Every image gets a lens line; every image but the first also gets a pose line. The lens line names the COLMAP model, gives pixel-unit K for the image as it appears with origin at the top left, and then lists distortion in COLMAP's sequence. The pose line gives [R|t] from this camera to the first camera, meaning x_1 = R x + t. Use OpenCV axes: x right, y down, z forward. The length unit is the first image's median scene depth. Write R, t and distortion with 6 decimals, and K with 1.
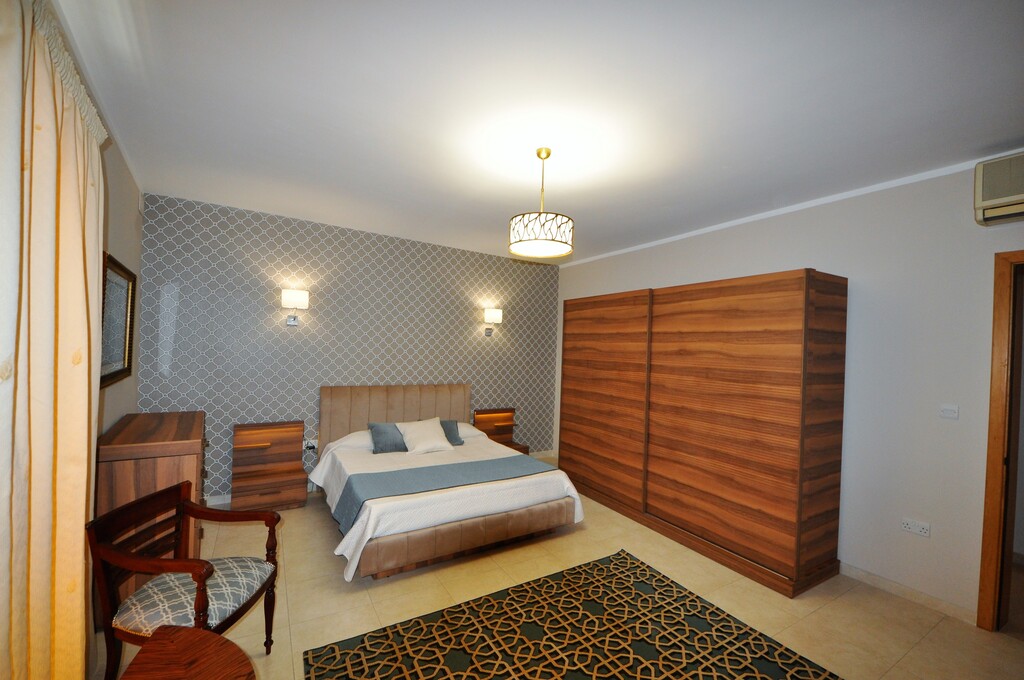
lens RADIAL K [[409.5, 0, 512.0], [0, 409.5, 340.0], [0, 0, 1]] dist [0.031238, -0.000114]
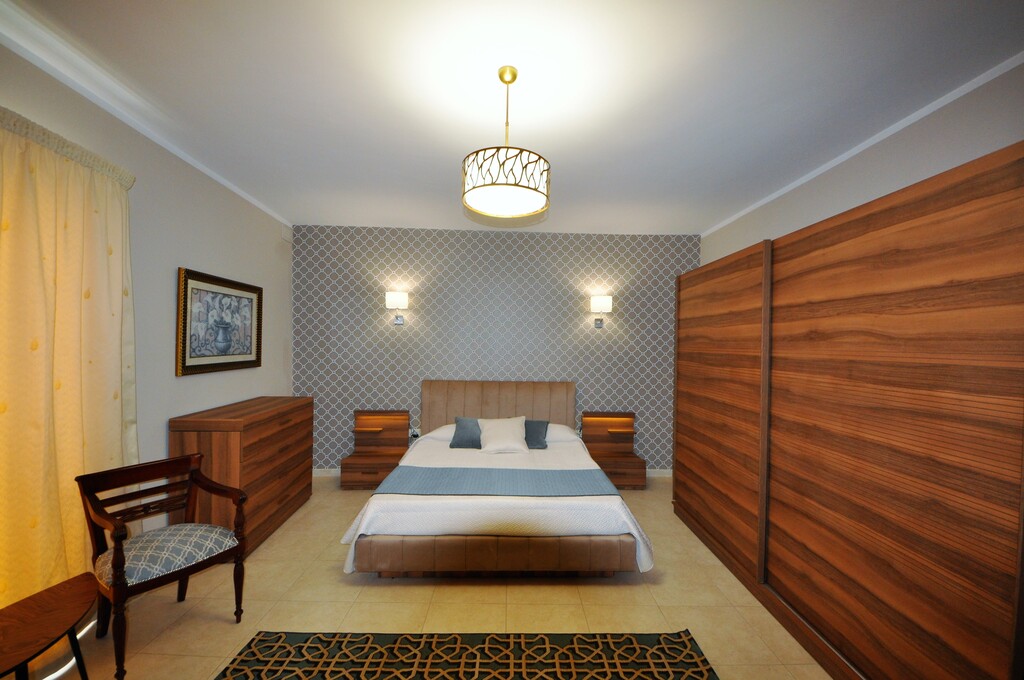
lens RADIAL K [[405.9, 0, 483.5], [0, 405.9, 341.6], [0, 0, 1]] dist [0.050817, -0.028685]
pose [[0.866493, -0.023494, -0.498637, 0.248409], [0.026027, 0.999659, -0.001874, 0.022798], [0.498511, -0.011354, 0.866809, 0.194292]]
